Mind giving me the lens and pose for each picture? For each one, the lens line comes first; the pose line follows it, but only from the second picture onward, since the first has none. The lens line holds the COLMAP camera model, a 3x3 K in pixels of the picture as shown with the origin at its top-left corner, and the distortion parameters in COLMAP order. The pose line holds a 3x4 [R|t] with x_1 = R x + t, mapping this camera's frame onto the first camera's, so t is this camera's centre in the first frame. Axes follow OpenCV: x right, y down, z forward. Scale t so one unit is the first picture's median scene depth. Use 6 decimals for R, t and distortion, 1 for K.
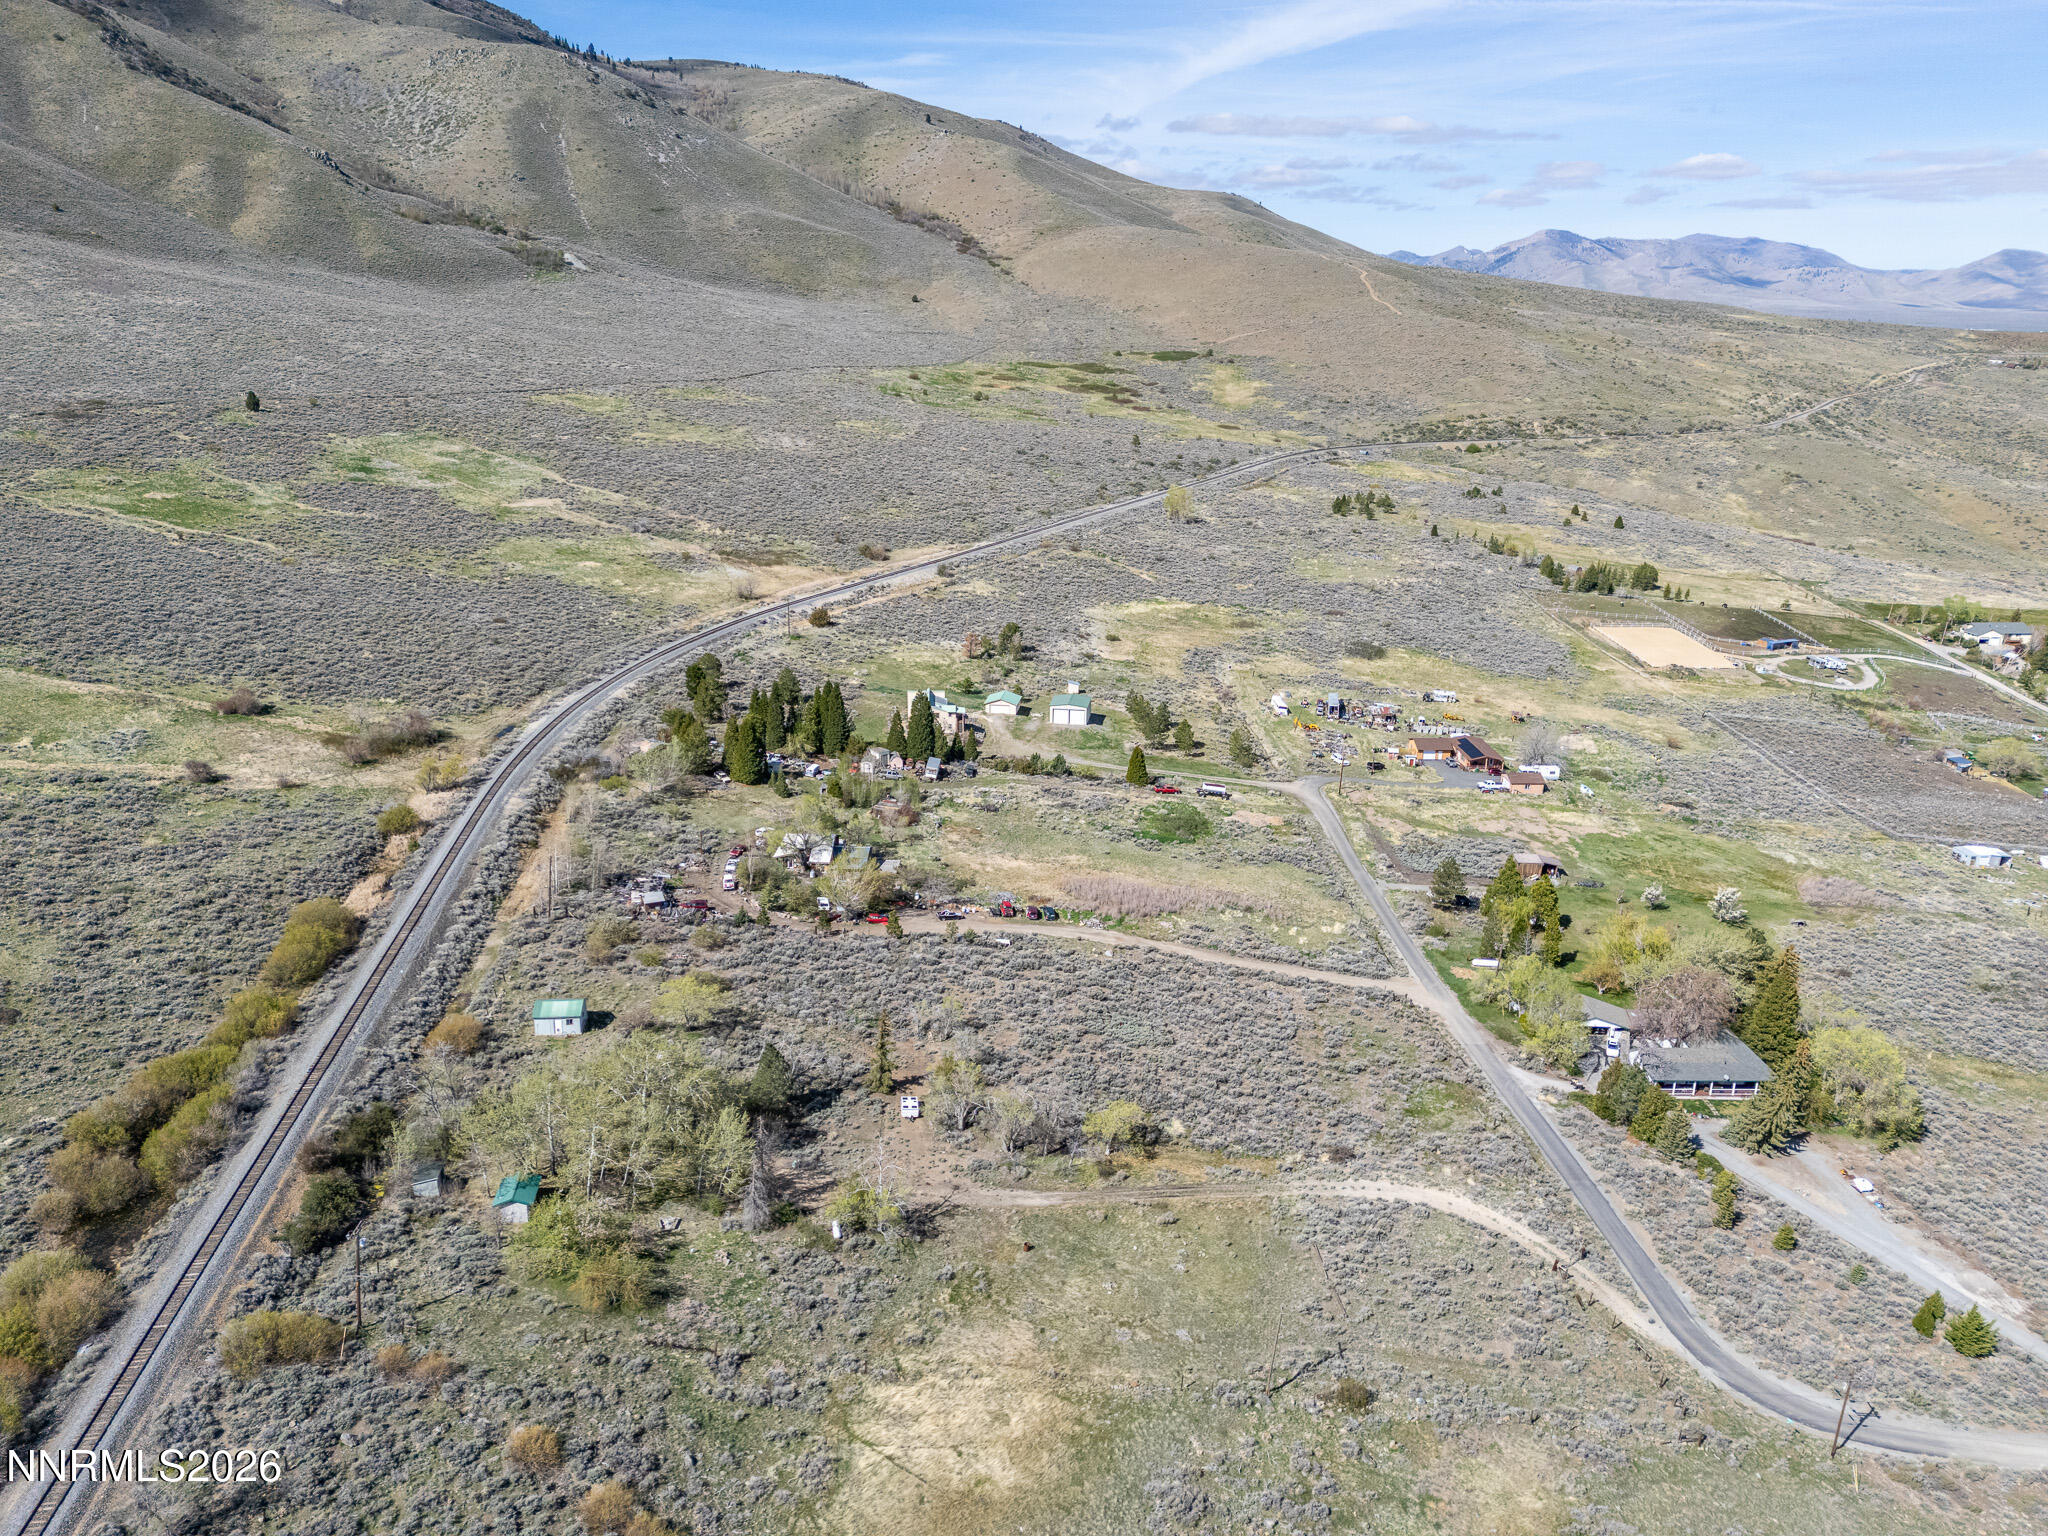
lens RADIAL K [[1489.9, 0, 1023.4], [0, 1489.9, 771.0], [0, 0, 1]] dist [0.063958, -0.051084]
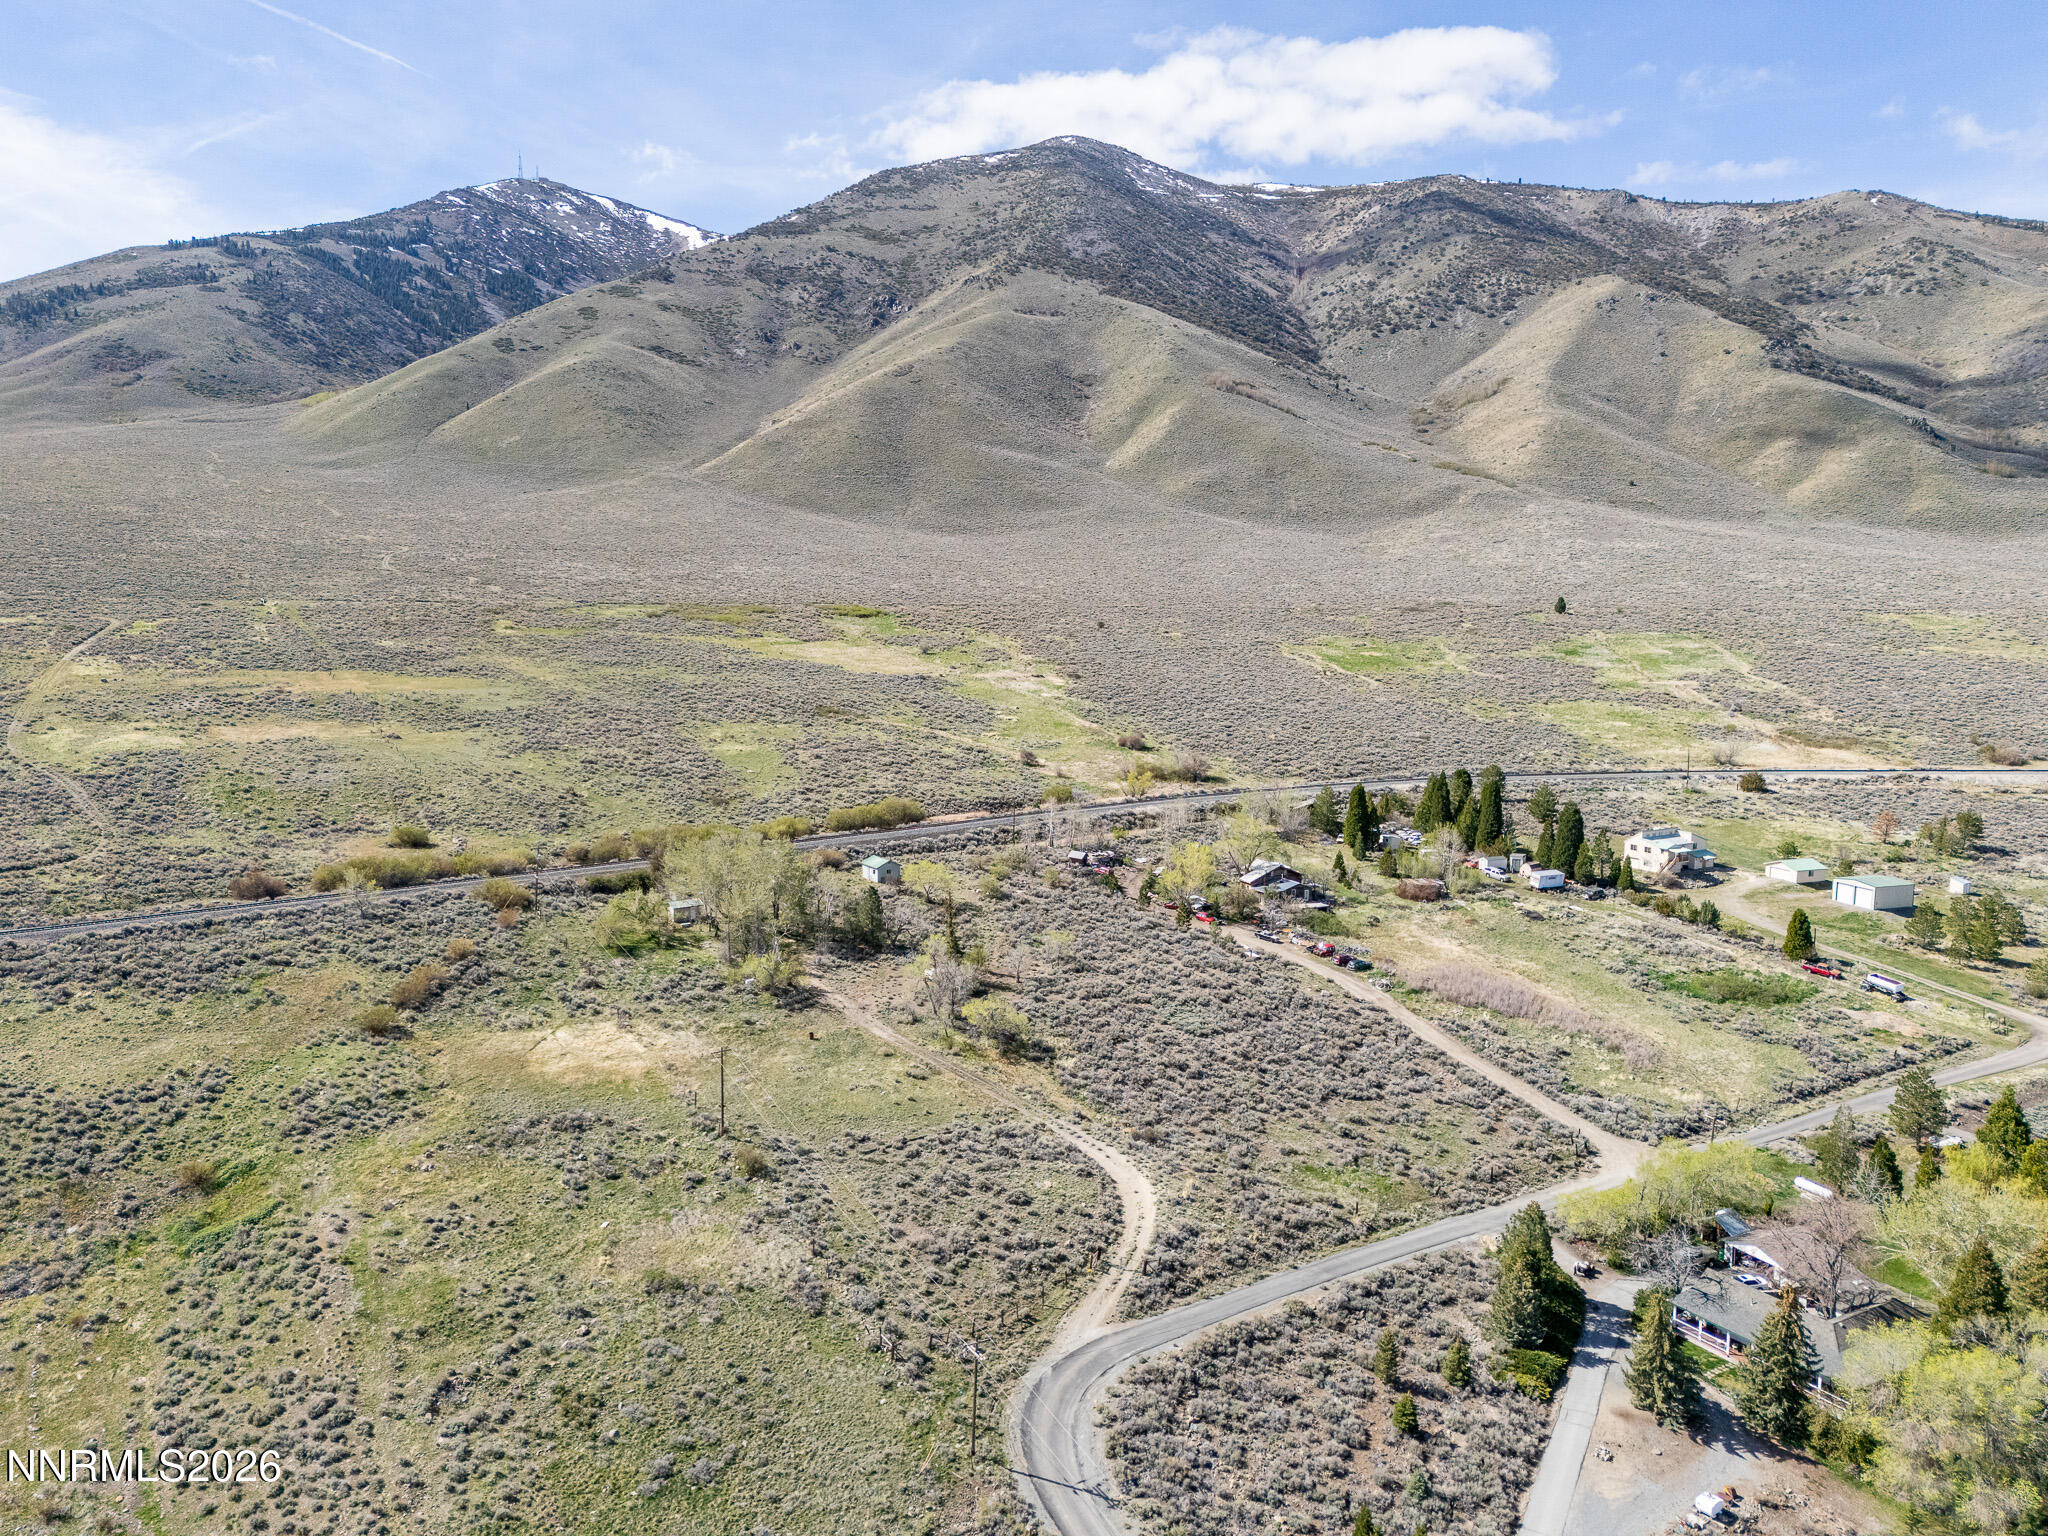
lens RADIAL K [[1489.9, 0, 1023.4], [0, 1489.9, 771.0], [0, 0, 1]] dist [0.063958, -0.051084]
pose [[0.479014, 0.104286, -0.871590, 0.154569], [-0.270830, 0.962036, -0.033737, 0.013311], [0.834983, 0.252214, 0.489073, 0.064591]]
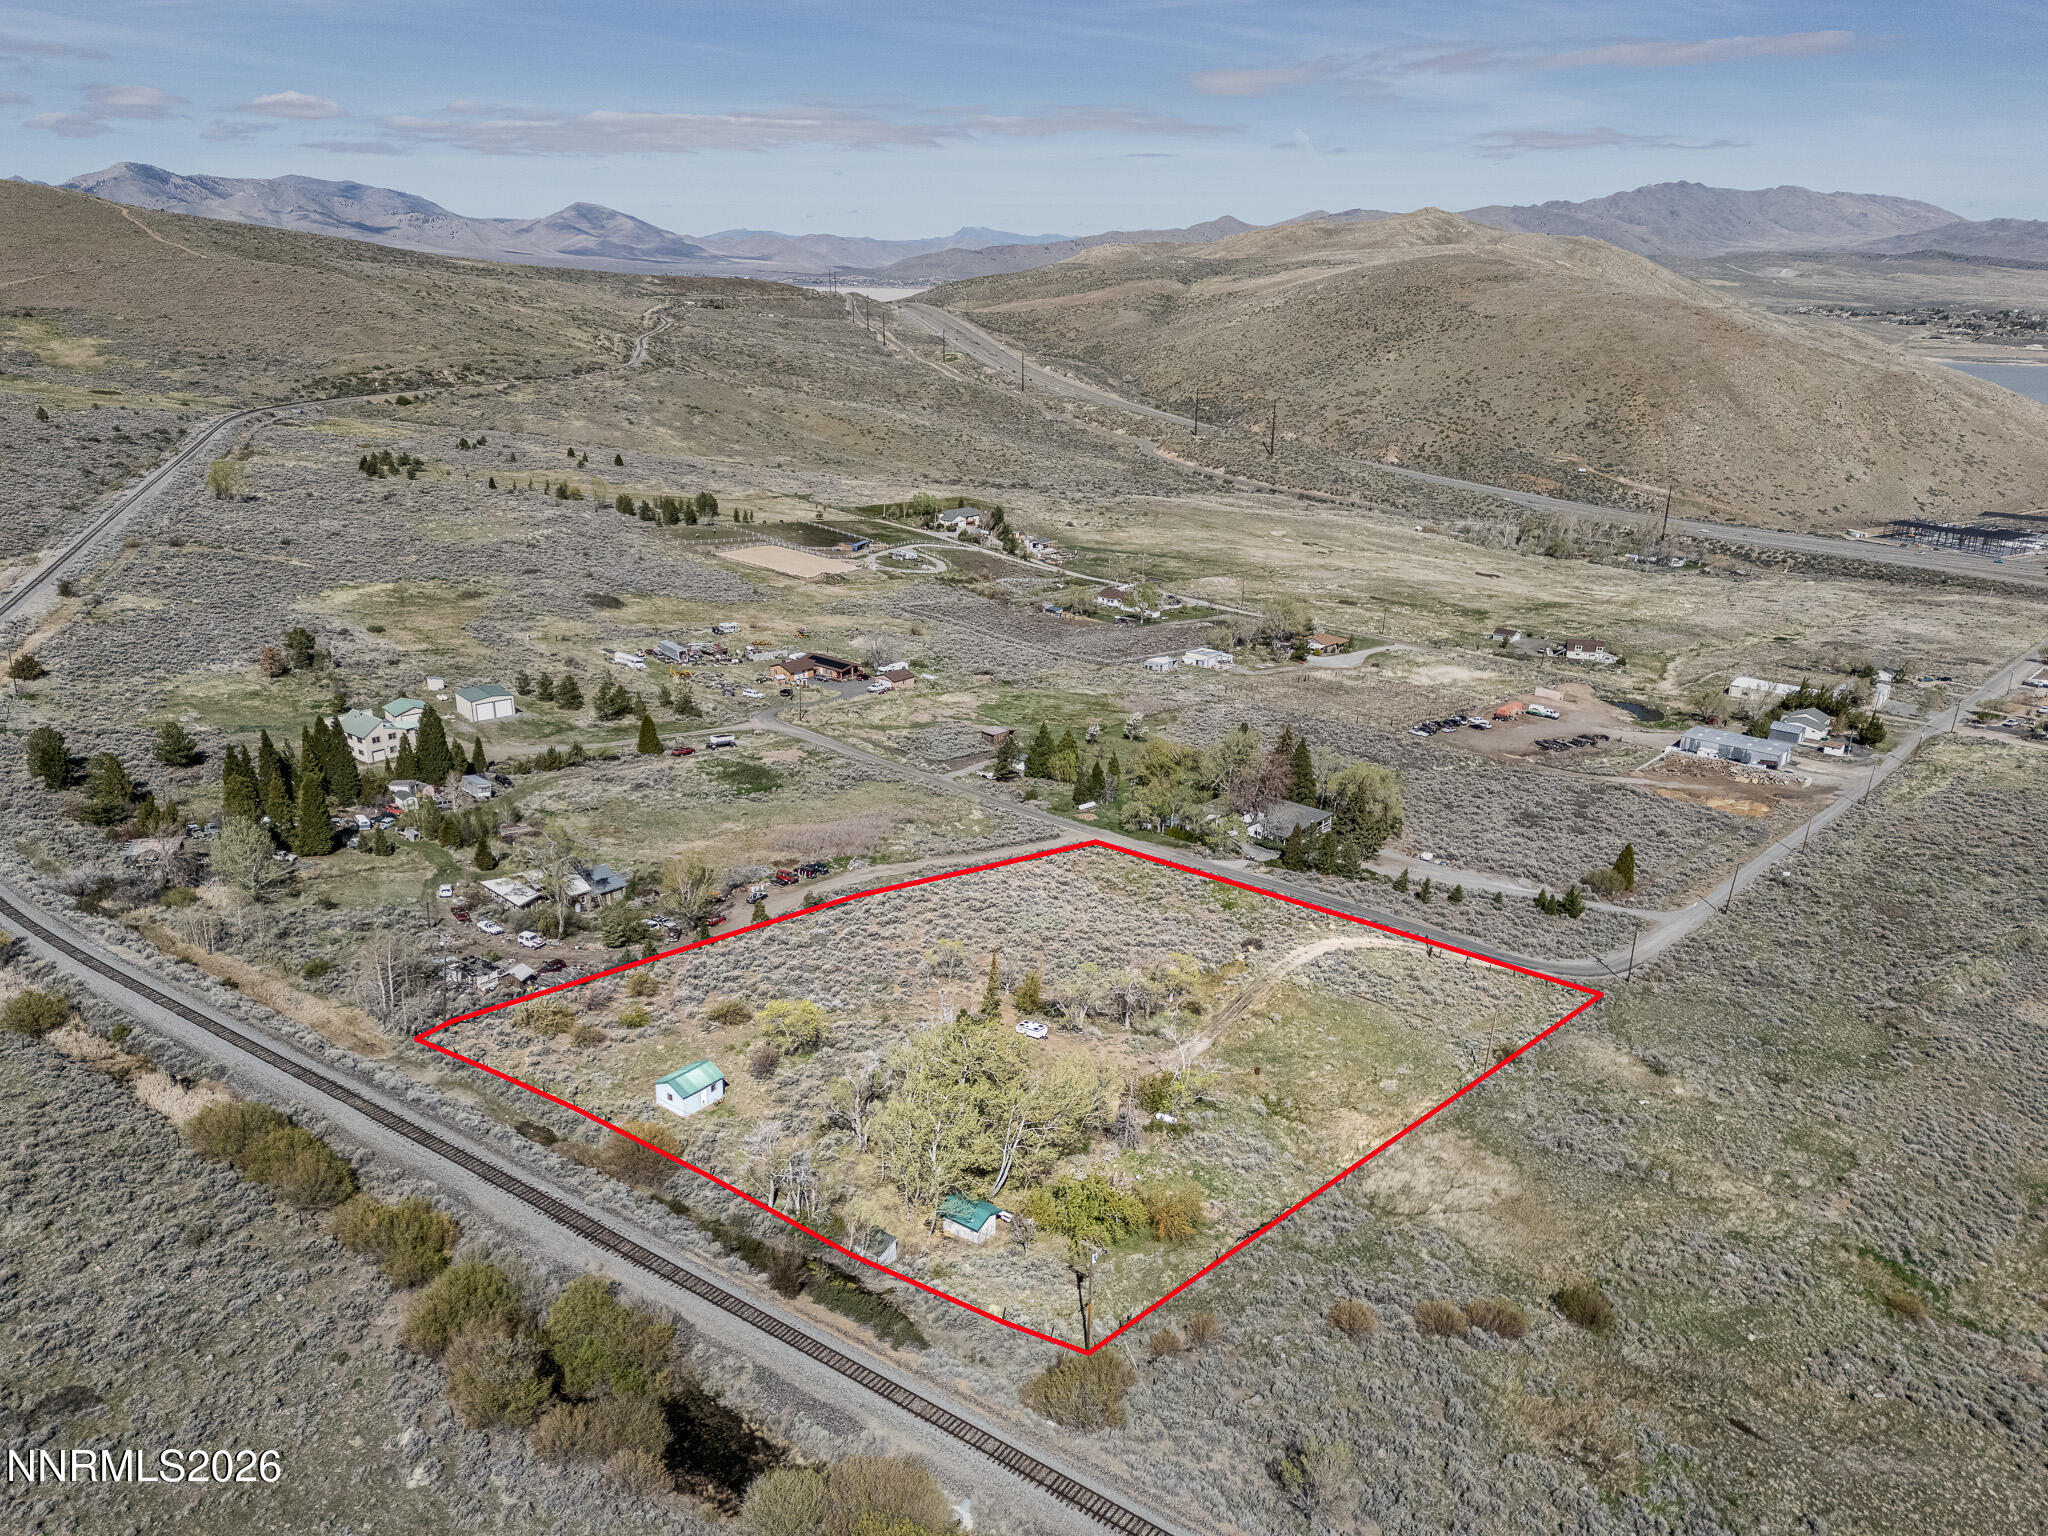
lens RADIAL K [[1489.9, 0, 1023.4], [0, 1489.9, 771.0], [0, 0, 1]] dist [0.063958, -0.051084]
pose [[0.674965, -0.243450, 0.696530, -0.117813], [0.220103, 0.967453, 0.124855, -0.012929], [-0.704256, 0.069036, 0.706581, 0.037708]]
